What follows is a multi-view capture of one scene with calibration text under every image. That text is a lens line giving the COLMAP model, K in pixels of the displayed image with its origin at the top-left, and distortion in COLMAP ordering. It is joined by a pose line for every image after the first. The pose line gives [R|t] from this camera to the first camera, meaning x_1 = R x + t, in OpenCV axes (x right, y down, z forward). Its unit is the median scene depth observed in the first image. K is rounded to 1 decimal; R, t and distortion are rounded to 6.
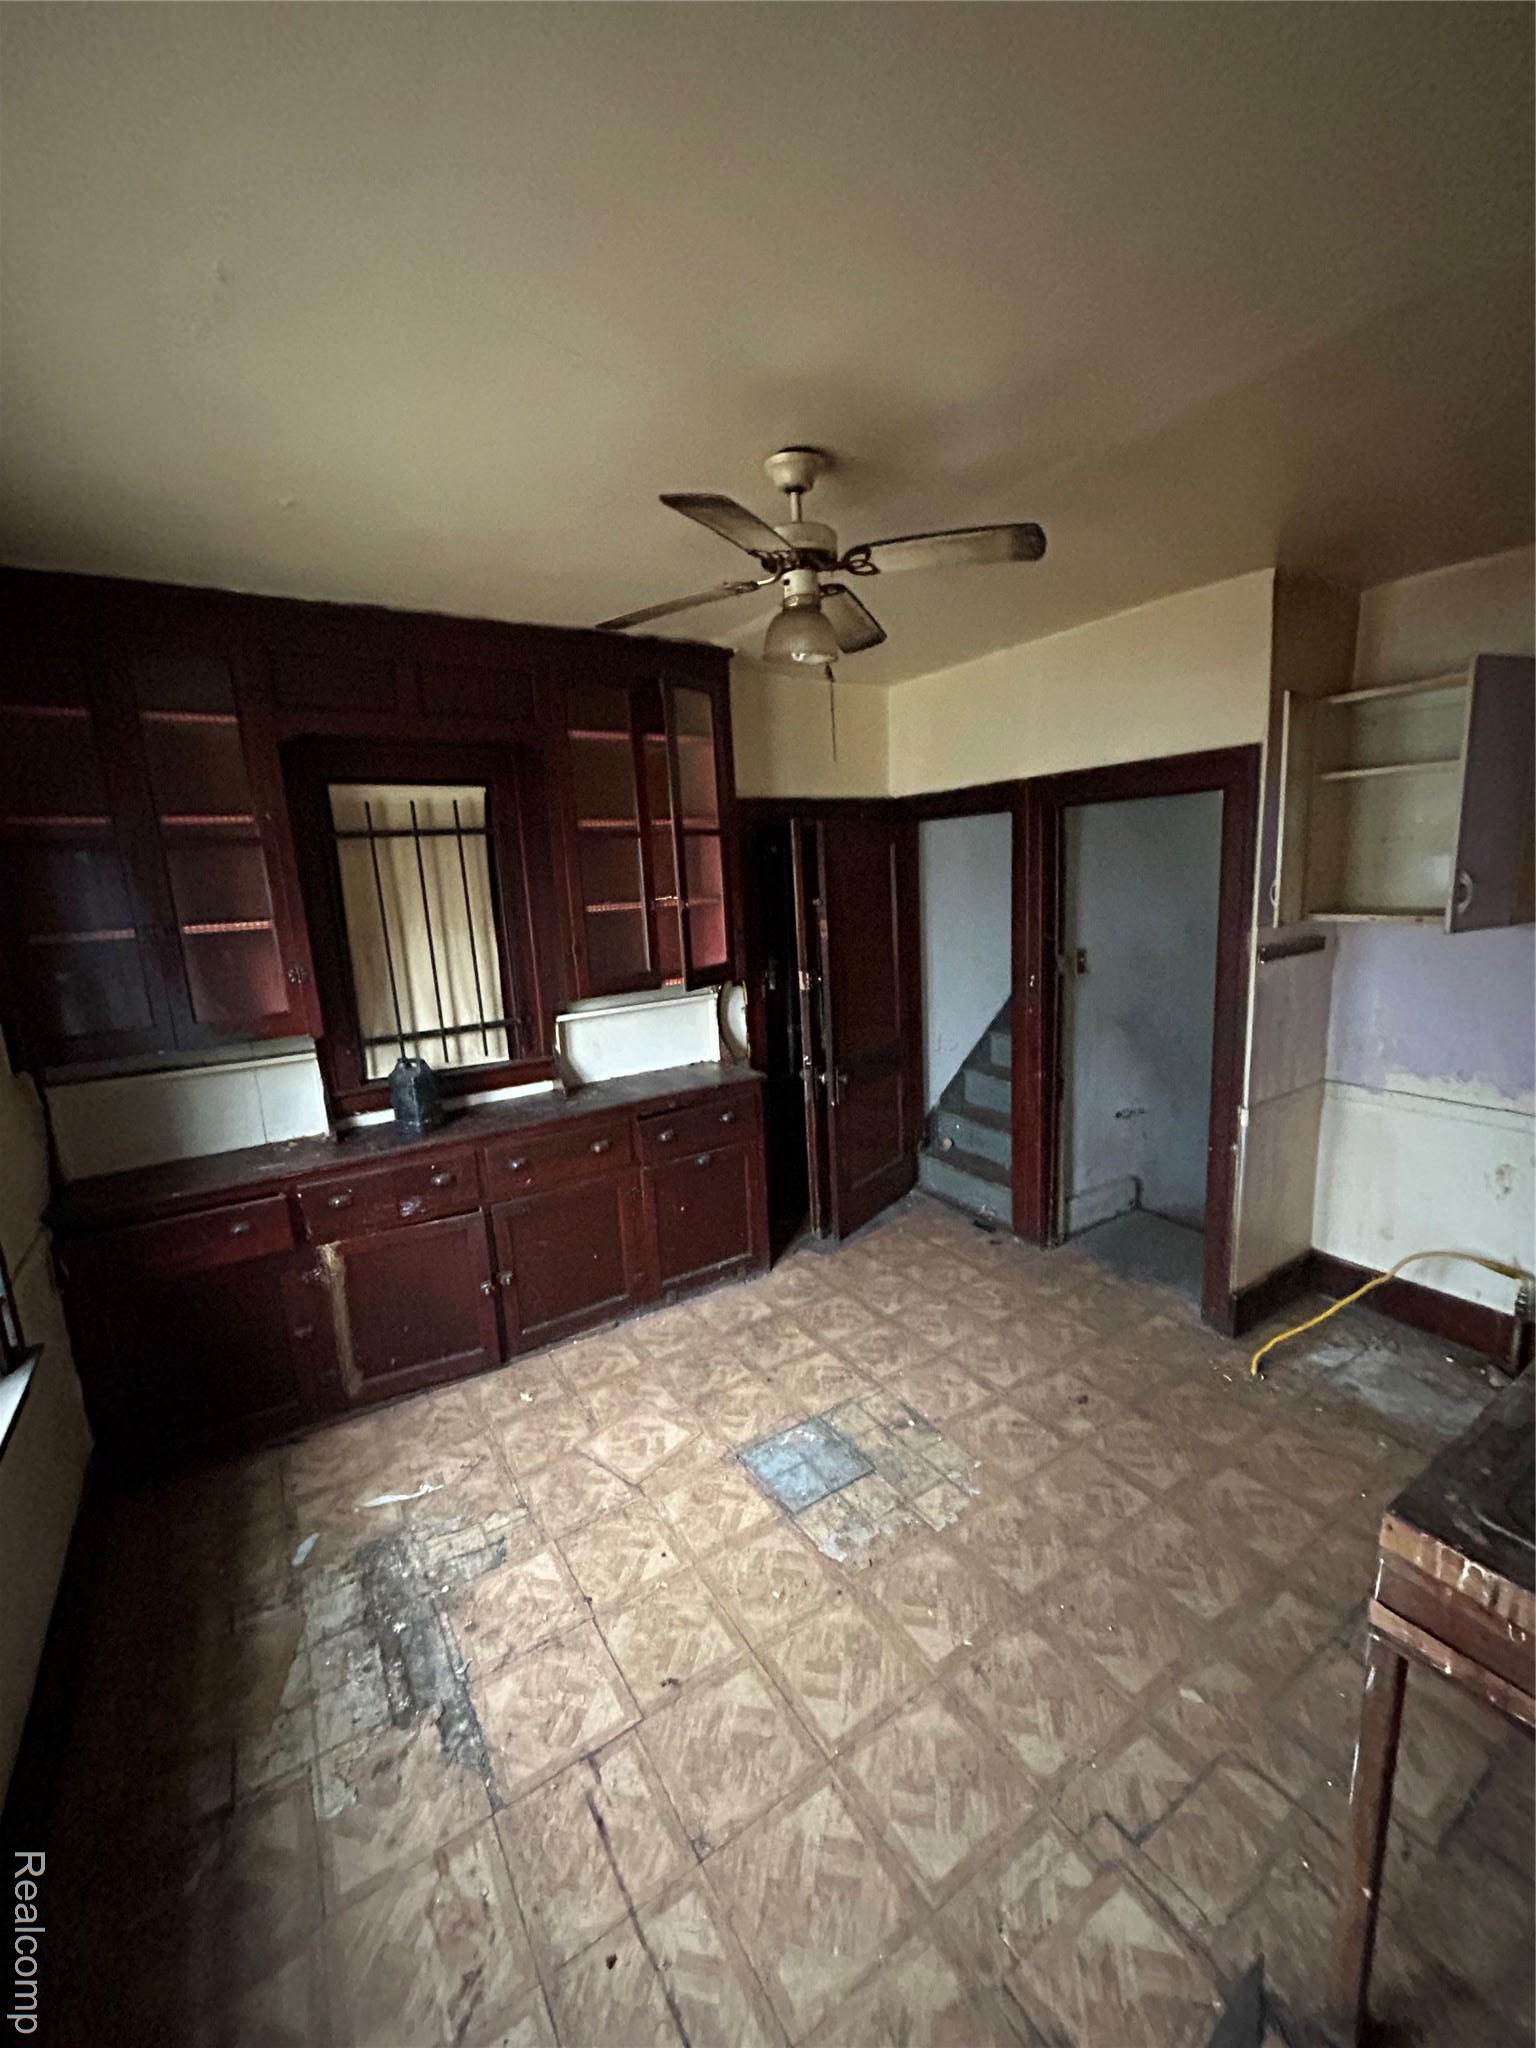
lens RADIAL K [[826.1, 0, 768.0], [0, 826.1, 1024.0], [0, 0, 1]] dist [0.000060, -0.000840]
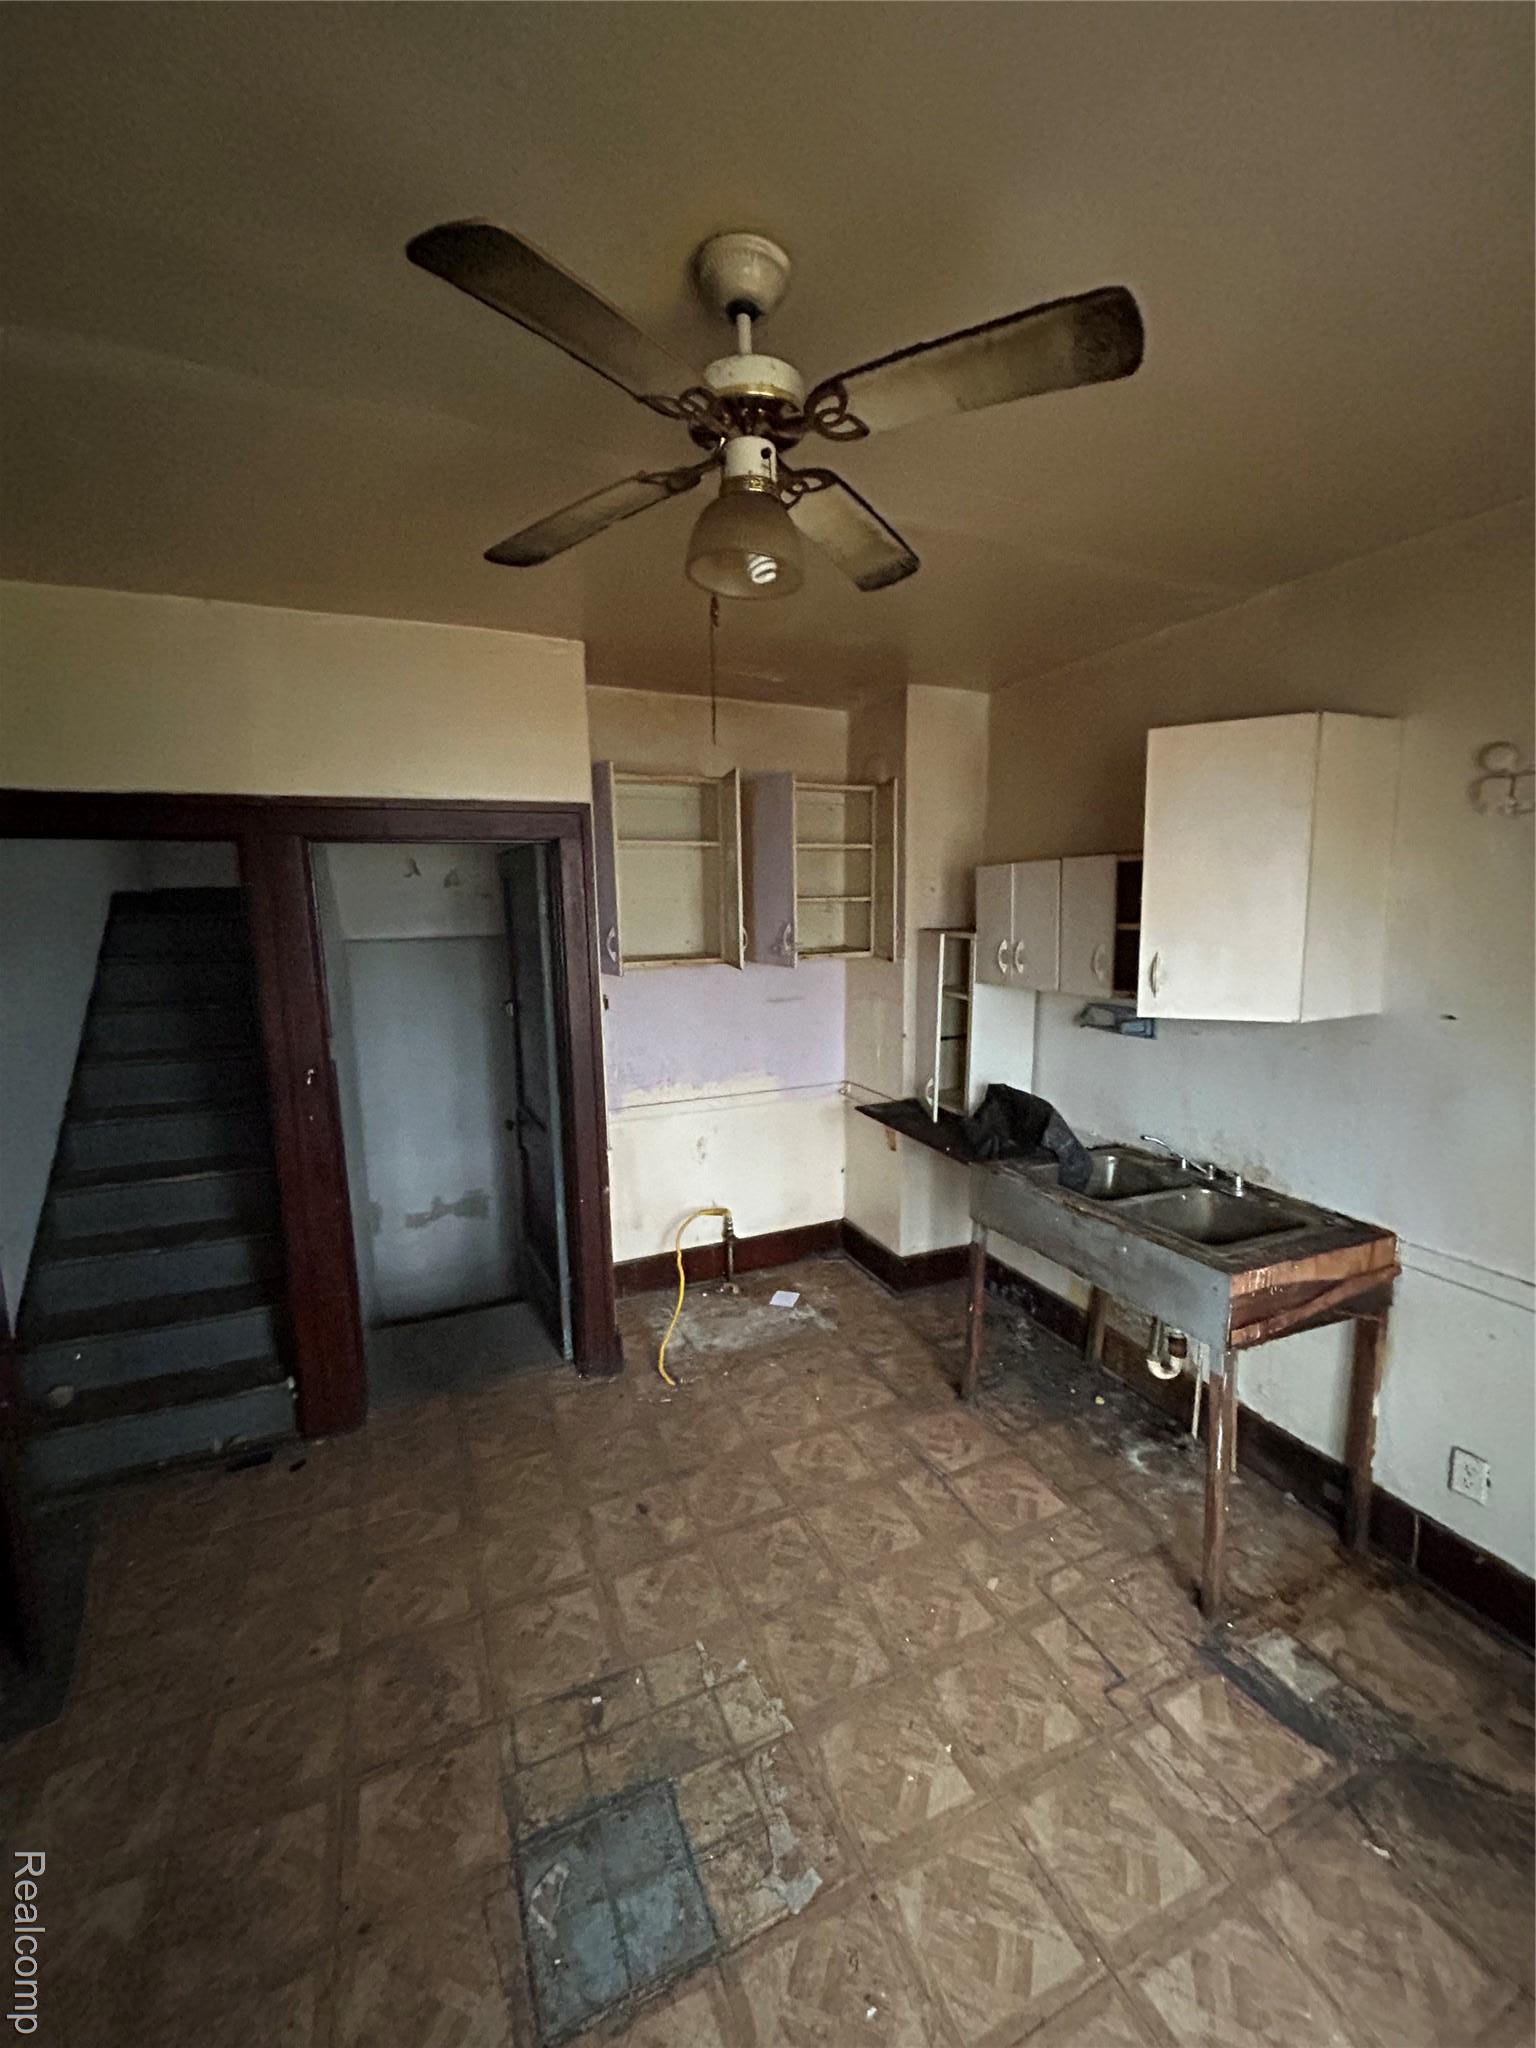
lens RADIAL K [[826.1, 0, 768.0], [0, 826.1, 1024.0], [0, 0, 1]] dist [0.000060, -0.000840]
pose [[0.146235, -0.103104, 0.983862, -0.479767], [0.189154, 0.979118, 0.074492, -0.109479], [-0.970998, 0.175208, 0.162684, 0.724534]]
